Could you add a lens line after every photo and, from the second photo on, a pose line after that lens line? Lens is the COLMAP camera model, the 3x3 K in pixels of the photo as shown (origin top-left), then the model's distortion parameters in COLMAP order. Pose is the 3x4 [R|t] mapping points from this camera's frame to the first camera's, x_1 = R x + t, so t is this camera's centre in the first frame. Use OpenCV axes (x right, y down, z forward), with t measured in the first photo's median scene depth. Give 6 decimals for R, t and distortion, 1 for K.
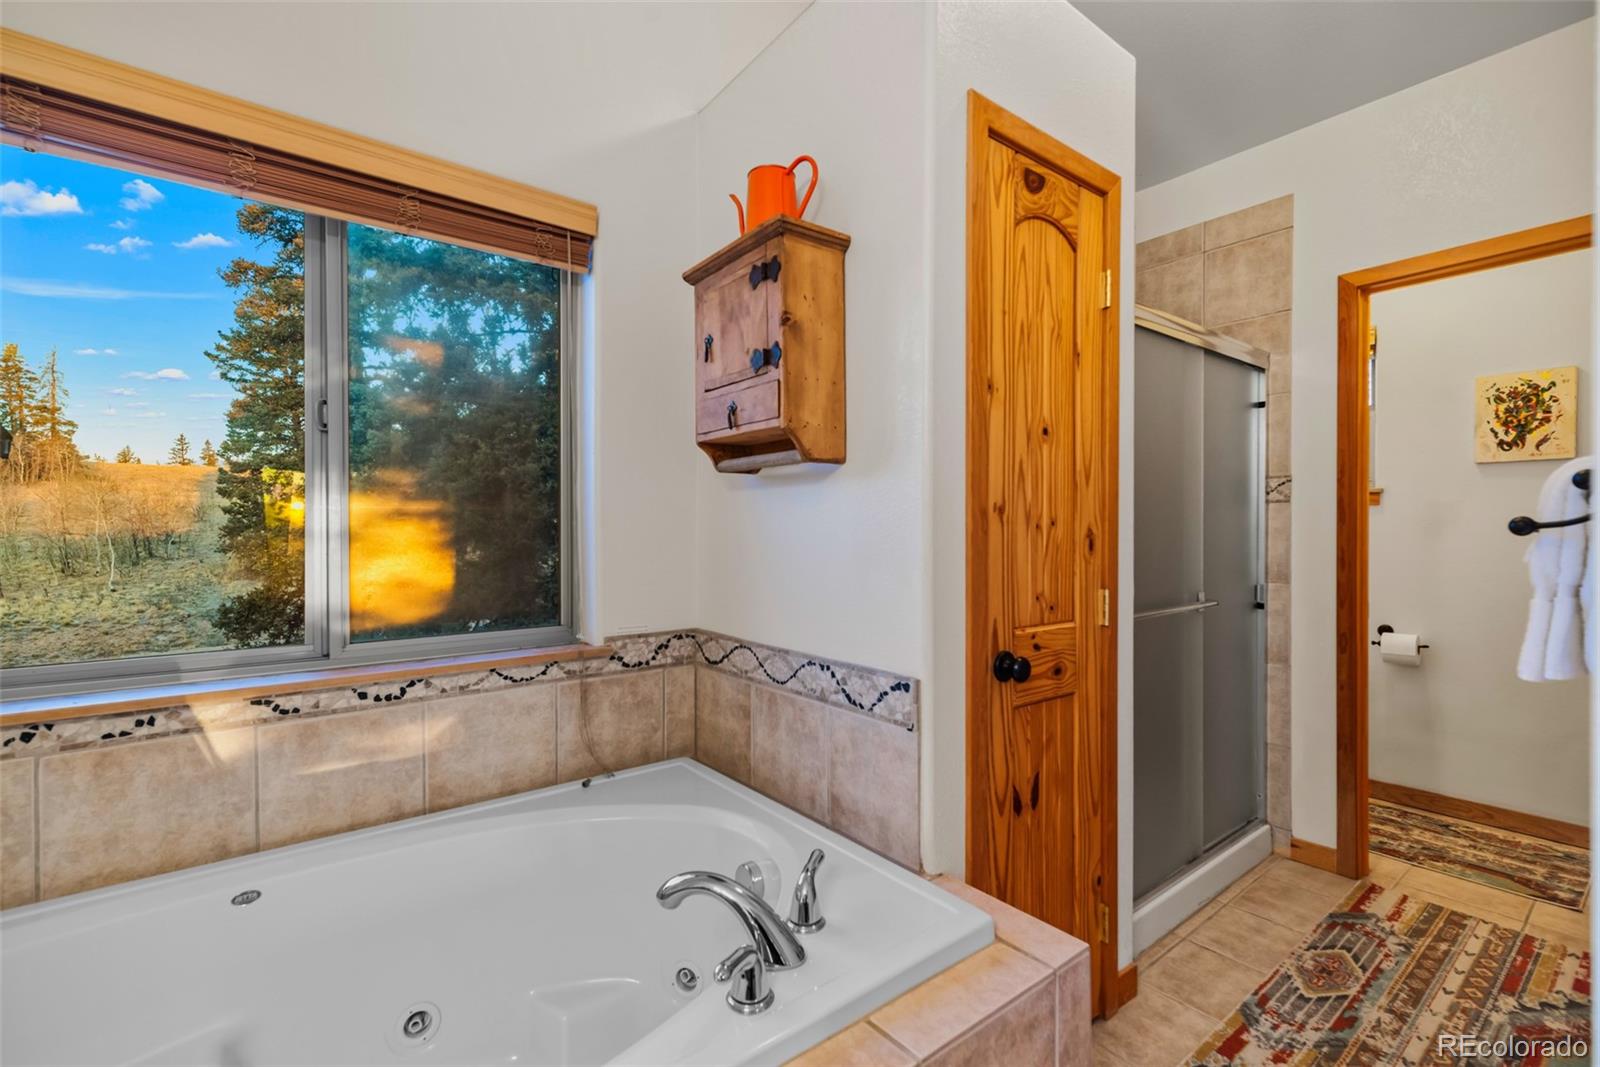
lens RADIAL K [[693.7, 0, 805.8], [0, 693.7, 534.2], [0, 0, 1]] dist [0.009720, -0.000246]
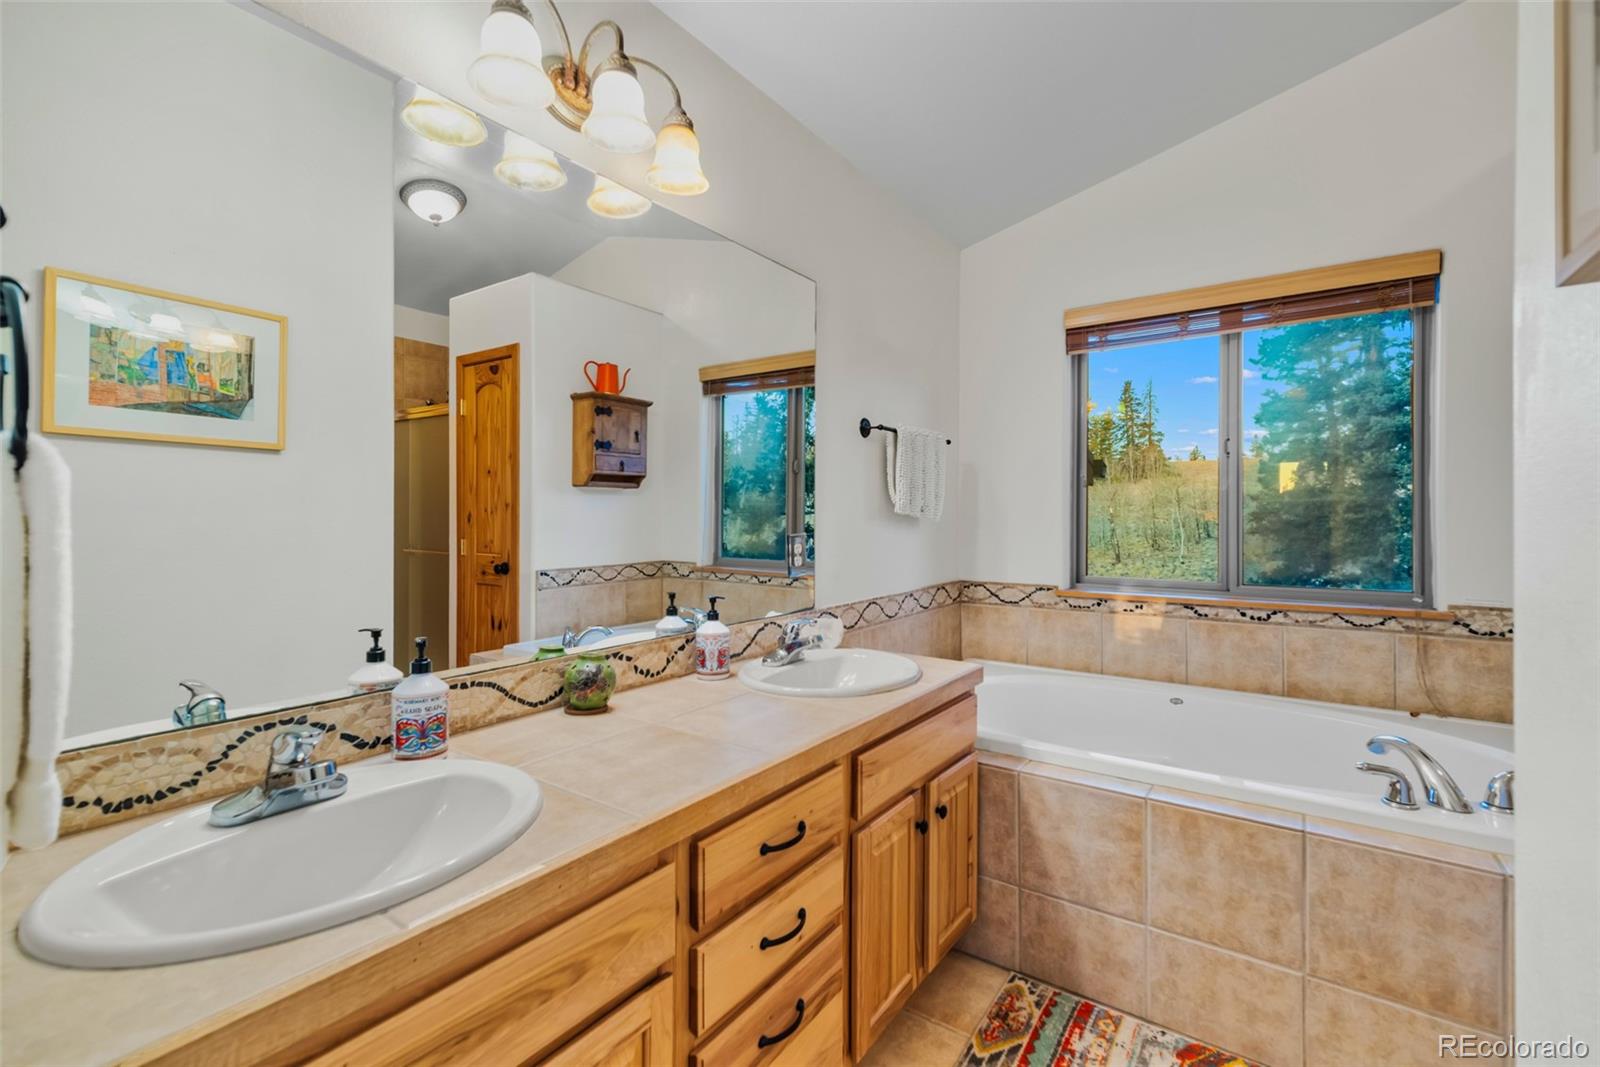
lens RADIAL K [[693.7, 0, 795.3], [0, 693.7, 524.5], [0, 0, 1]] dist [0.009720, -0.000246]
pose [[0.275127, 0.010726, -0.961348, 0.561589], [-0.003486, 0.999942, 0.010159, 0.002855], [0.961402, 0.000556, 0.275148, -0.410830]]
